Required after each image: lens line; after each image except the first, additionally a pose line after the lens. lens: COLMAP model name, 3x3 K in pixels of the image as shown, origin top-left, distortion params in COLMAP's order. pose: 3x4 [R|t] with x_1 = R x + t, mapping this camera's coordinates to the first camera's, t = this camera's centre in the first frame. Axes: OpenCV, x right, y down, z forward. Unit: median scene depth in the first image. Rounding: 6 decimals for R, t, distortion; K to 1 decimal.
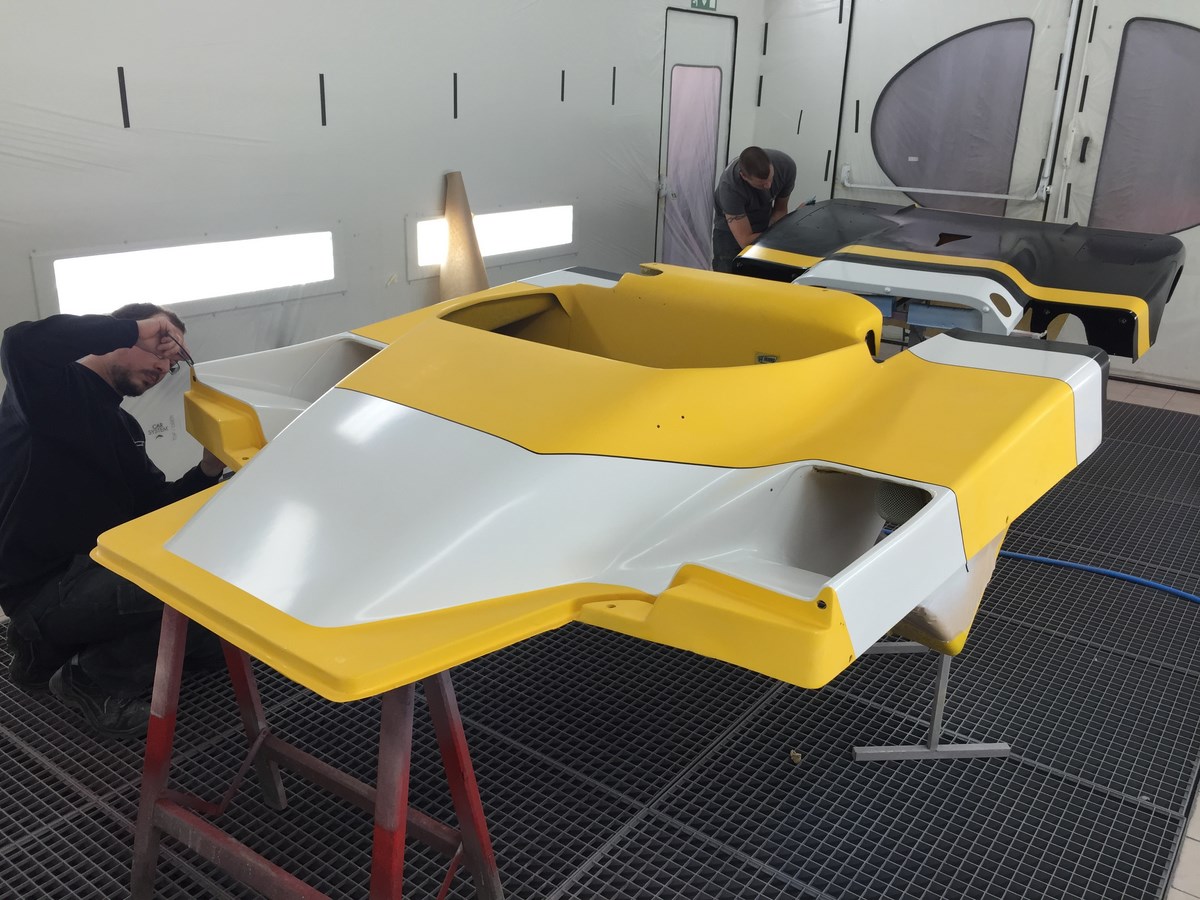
lens RADIAL K [[1029.7, 0, 600.0], [0, 1029.7, 450.0], [0, 0, 1]] dist [0.163509, -0.260183]
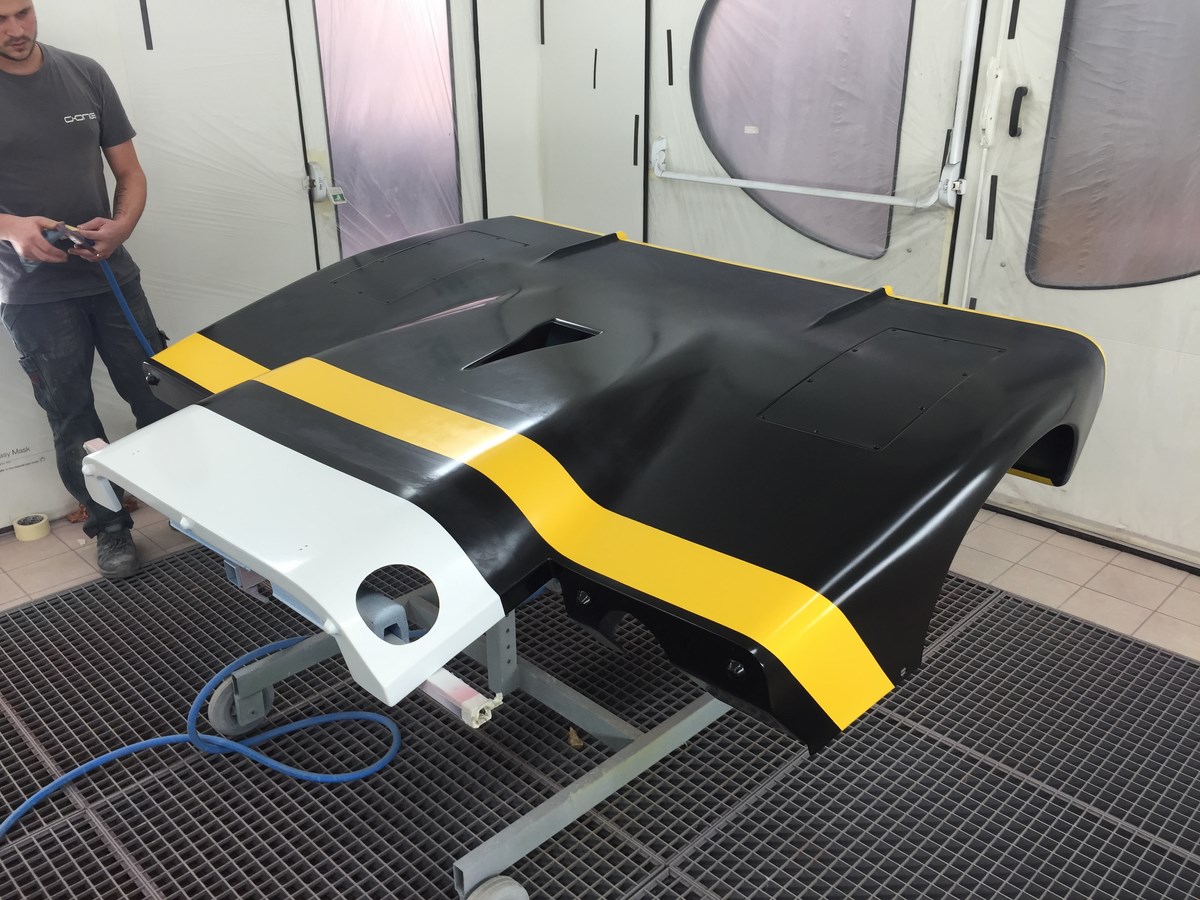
lens RADIAL K [[1029.7, 0, 600.0], [0, 1029.7, 450.0], [0, 0, 1]] dist [0.163509, -0.260183]
pose [[0.987942, 0.021007, -0.153395, 0.320678], [-0.012217, 0.998241, 0.058021, -0.137629], [0.154344, -0.055448, 0.986460, 0.420727]]
